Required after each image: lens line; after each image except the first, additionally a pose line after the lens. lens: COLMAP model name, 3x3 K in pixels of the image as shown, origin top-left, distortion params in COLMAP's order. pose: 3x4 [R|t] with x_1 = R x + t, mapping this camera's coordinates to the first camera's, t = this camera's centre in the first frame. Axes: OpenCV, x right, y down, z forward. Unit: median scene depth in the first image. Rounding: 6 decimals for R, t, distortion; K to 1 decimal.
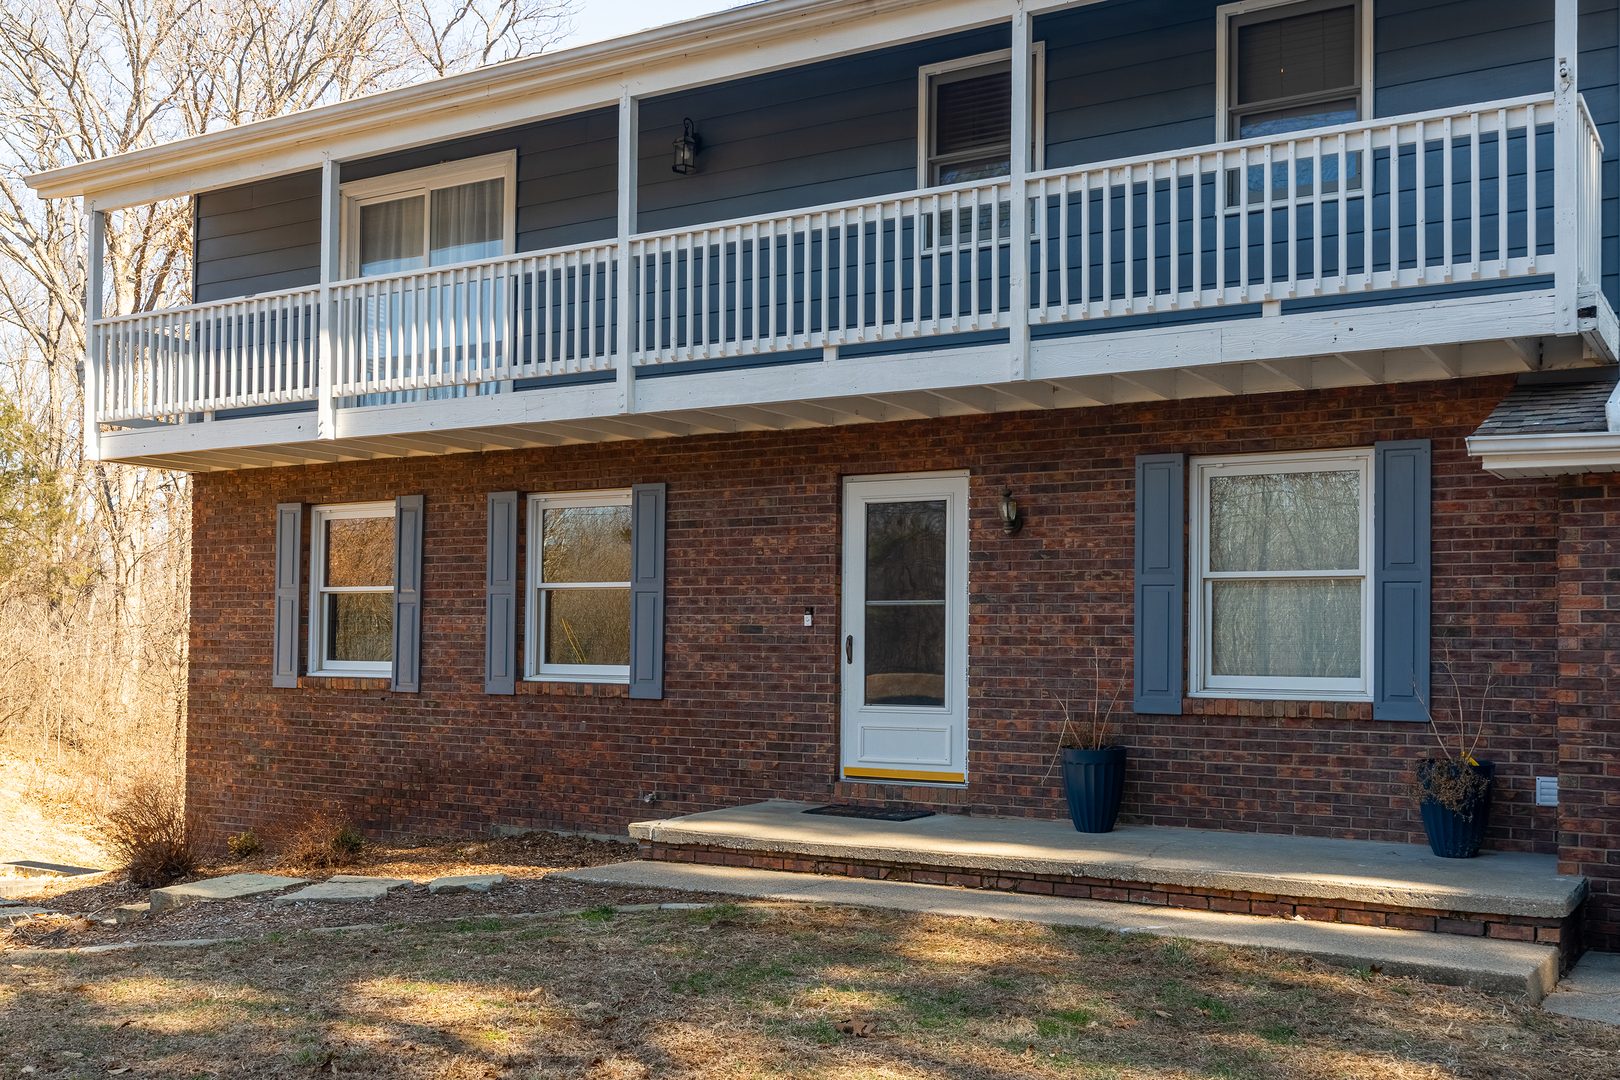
lens RADIAL K [[1619.6, 0, 809.0], [0, 1619.6, 602.7], [0, 0, 1]] dist [0.000204, -0.003327]
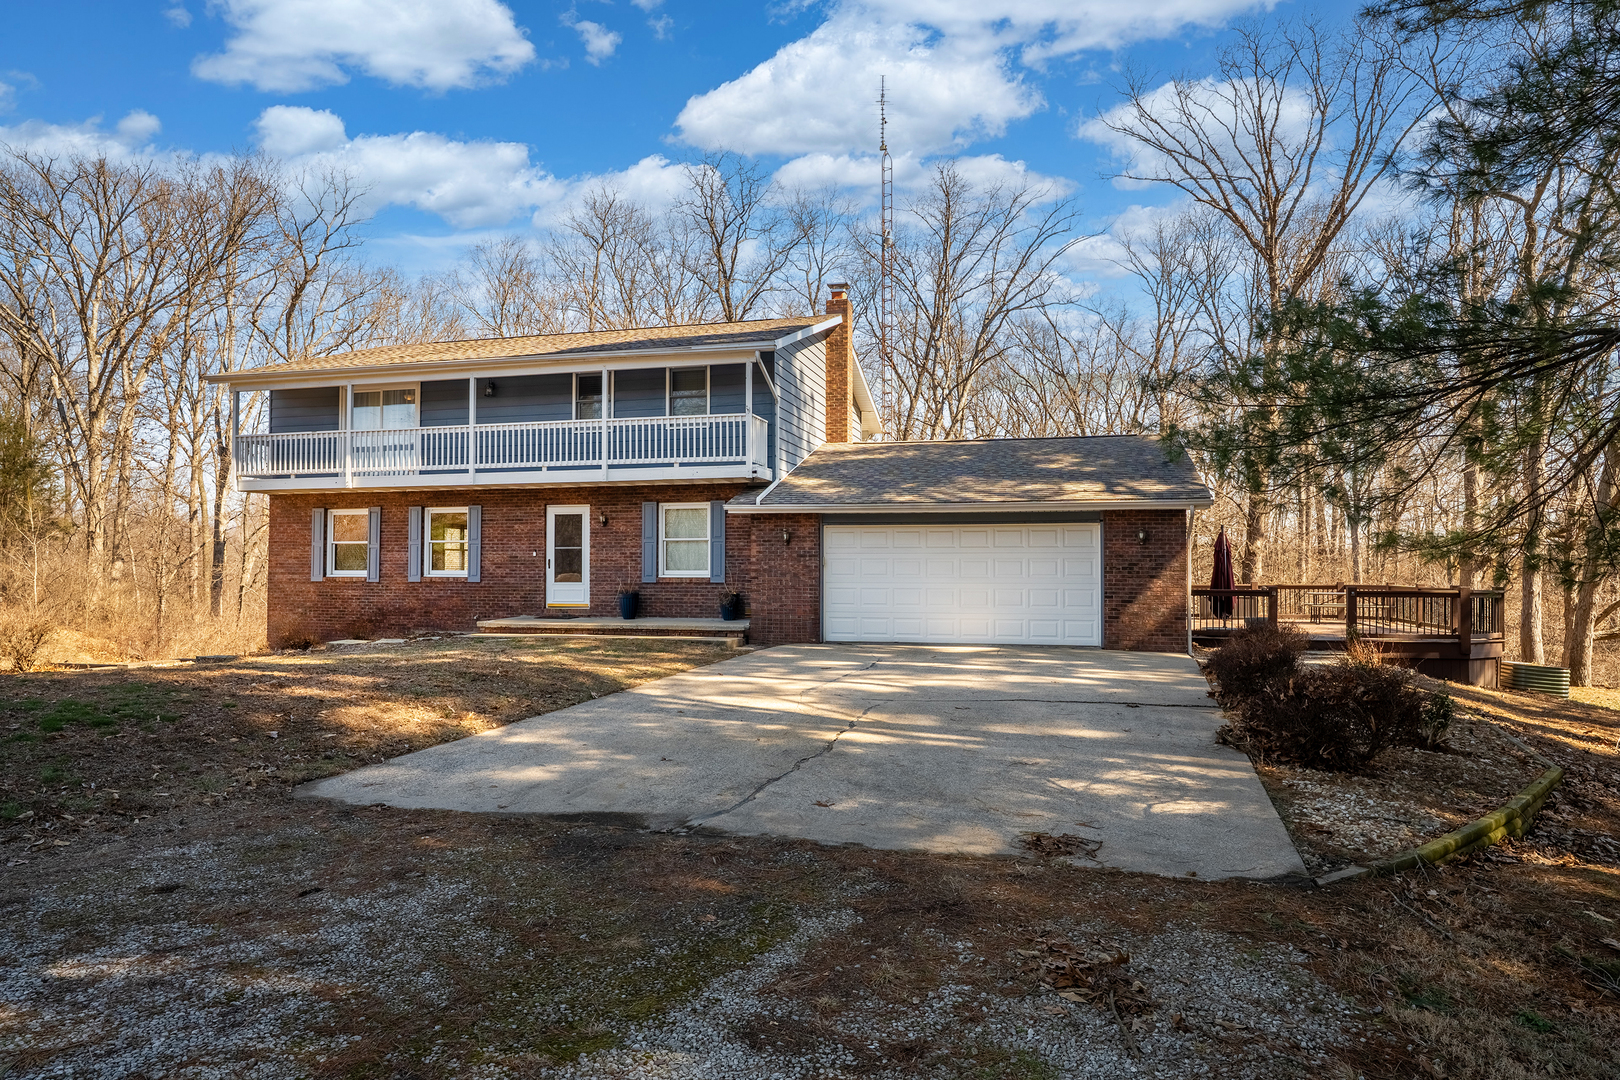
lens RADIAL K [[1010.7, 0, 806.4], [0, 1010.7, 524.8], [0, 0, 1]] dist [-0.038349, 0.037312]
pose [[0.955808, 0.000862, 0.293990, -0.069293], [0.002563, 0.999933, -0.011265, -0.020929], [-0.293980, 0.011520, 0.955742, -0.925408]]
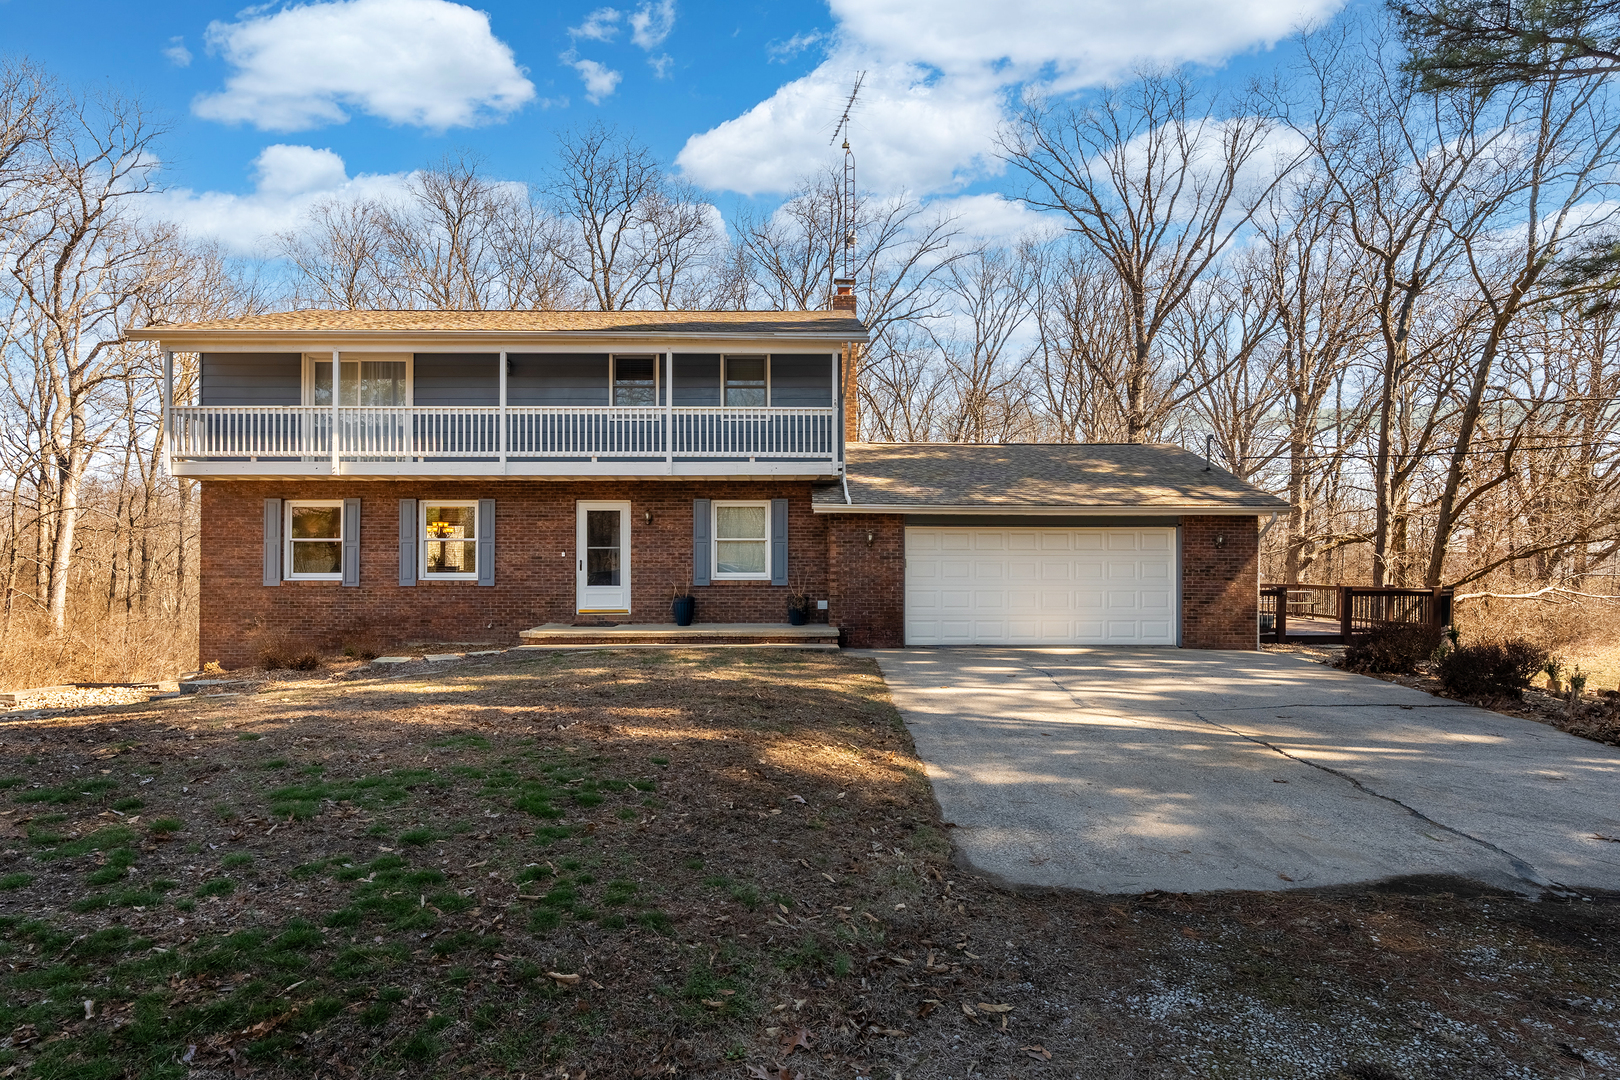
lens RADIAL K [[963.6, 0, 810.0], [0, 963.6, 540.0], [0, 0, 1]] dist [-0.003846, -0.000241]
pose [[0.843784, 0.002526, 0.536676, -0.519606], [-0.006396, 0.999965, 0.005349, -0.024161], [-0.536644, -0.007946, 0.843771, -0.552696]]
